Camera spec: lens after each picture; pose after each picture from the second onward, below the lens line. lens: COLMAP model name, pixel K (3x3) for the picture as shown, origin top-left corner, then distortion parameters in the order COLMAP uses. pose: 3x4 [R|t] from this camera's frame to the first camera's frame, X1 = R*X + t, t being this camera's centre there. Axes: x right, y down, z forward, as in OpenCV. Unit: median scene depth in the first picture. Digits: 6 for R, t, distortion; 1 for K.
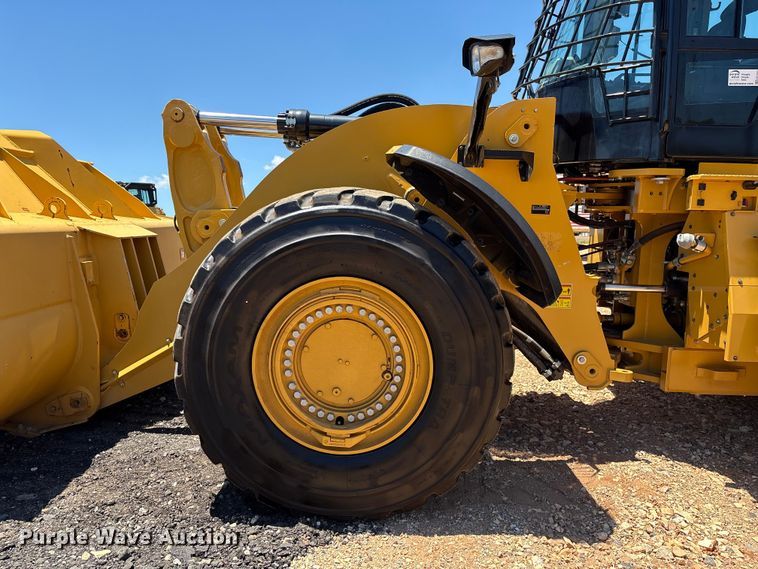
lens RADIAL K [[573.8, 0, 375.3], [0, 573.8, 287.5], [0, 0, 1]] dist [0.056755, -0.062977]
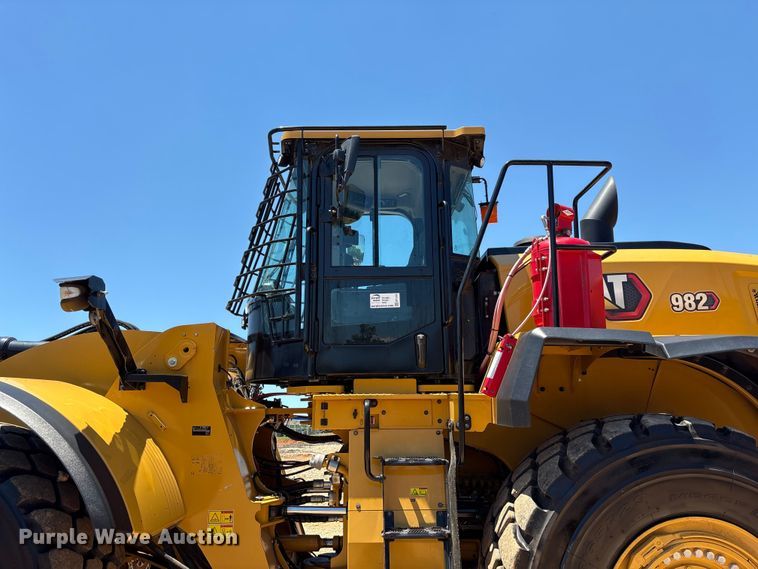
lens RADIAL K [[573.8, 0, 378.1], [0, 573.8, 284.8], [0, 0, 1]] dist [0.056755, -0.062977]
pose [[0.999467, -0.027283, 0.017924, 0.579509], [0.031665, 0.943727, -0.329205, -0.035244], [-0.007934, 0.329597, 0.944088, -0.021888]]
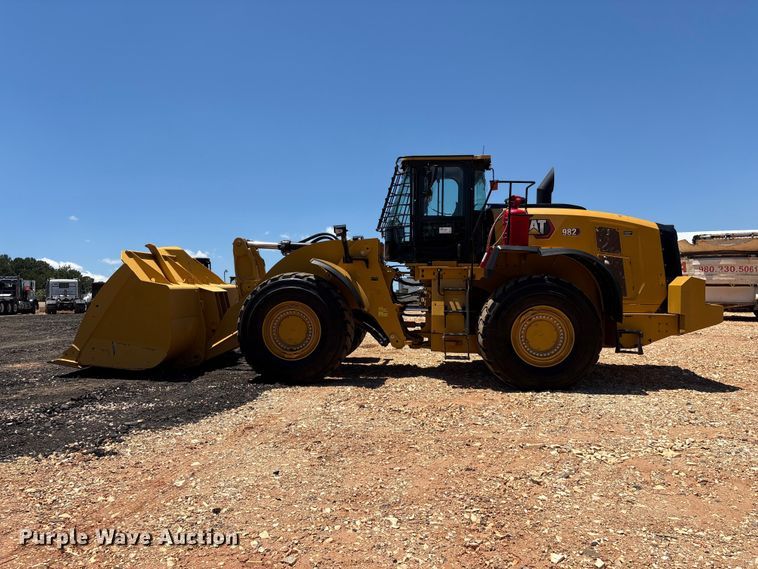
lens RADIAL K [[573.8, 0, 373.8], [0, 573.8, 282.4], [0, 0, 1]] dist [0.056755, -0.062977]
pose [[0.997631, -0.010211, -0.068035, 0.461888], [0.001899, 0.992636, -0.121122, 0.198028], [0.068771, 0.120706, 0.990303, -1.586574]]
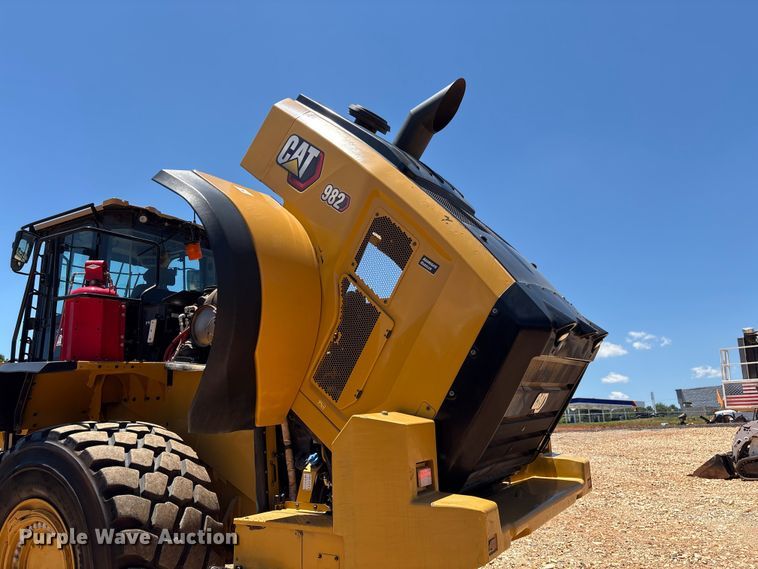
lens RADIAL K [[573.8, 0, 377.8], [0, 573.8, 288.1], [0, 0, 1]] dist [0.056755, -0.062977]
pose [[0.853771, -0.151227, -0.498202, 2.024985], [-0.010164, 0.951864, -0.306353, -0.032736], [0.520549, 0.266619, 0.811137, 0.154202]]
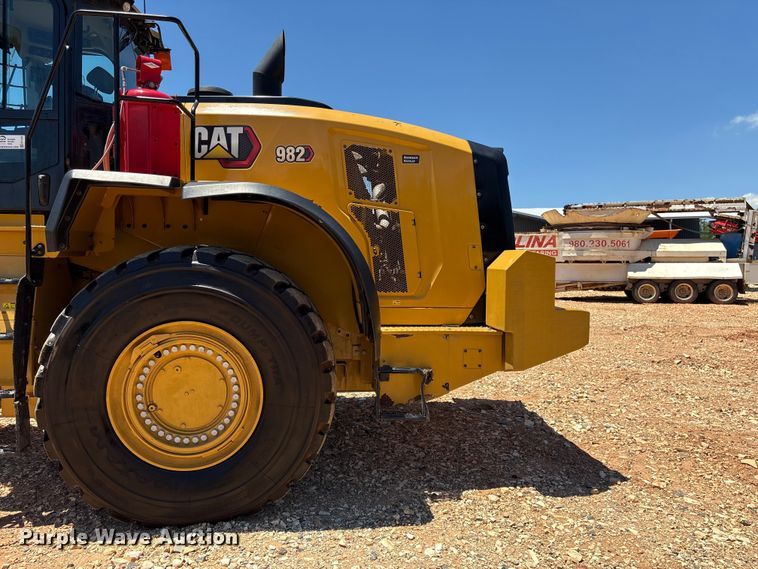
lens RADIAL K [[573.8, 0, 375.6], [0, 573.8, 286.7], [0, 0, 1]] dist [0.056755, -0.062977]
pose [[0.993788, -0.017902, 0.109840, 1.182318], [0.025683, 0.997228, -0.069840, 0.028847], [-0.108285, 0.072227, 0.991493, -0.210592]]
